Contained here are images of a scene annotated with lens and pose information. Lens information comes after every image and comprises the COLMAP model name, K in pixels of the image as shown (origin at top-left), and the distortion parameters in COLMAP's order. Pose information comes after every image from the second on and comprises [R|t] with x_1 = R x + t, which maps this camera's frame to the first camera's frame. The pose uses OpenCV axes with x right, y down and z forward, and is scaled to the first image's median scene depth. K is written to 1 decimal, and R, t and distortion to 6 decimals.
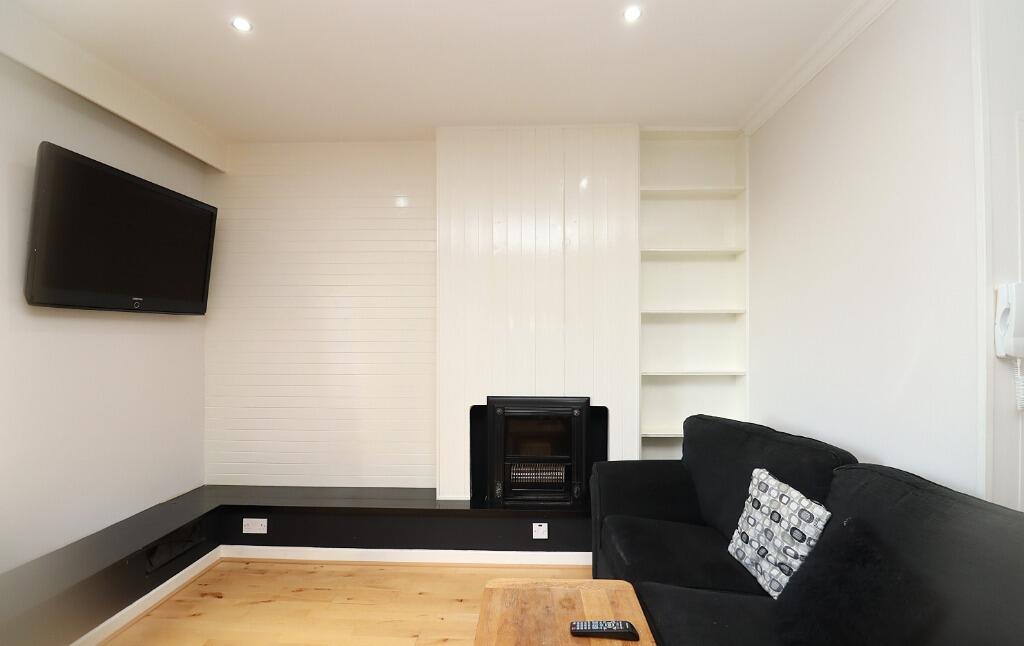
lens RADIAL K [[491.2, 0, 514.3], [0, 491.2, 332.6], [0, 0, 1]] dist [-0.012179, -0.003675]
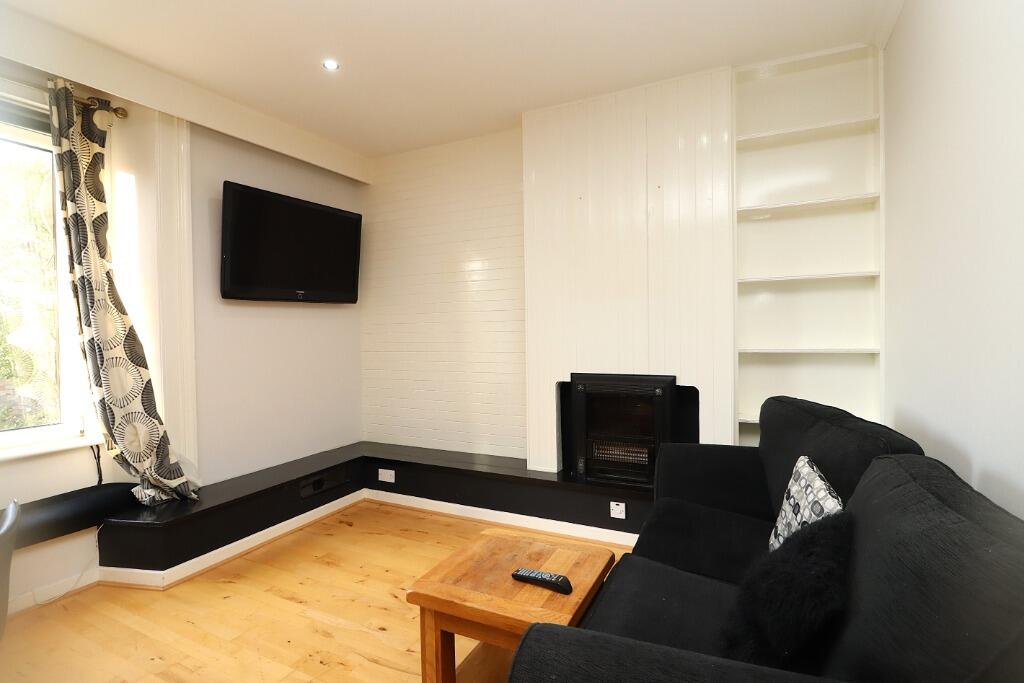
lens RADIAL K [[511.1, 0, 511.0], [0, 511.1, 338.6], [0, 0, 1]] dist [-0.004828, -0.001747]
pose [[0.905850, -0.007519, -0.423533, 0.288169], [0.021518, 0.999368, 0.028279, 0.027309], [0.423053, -0.034730, 0.905439, -0.004088]]
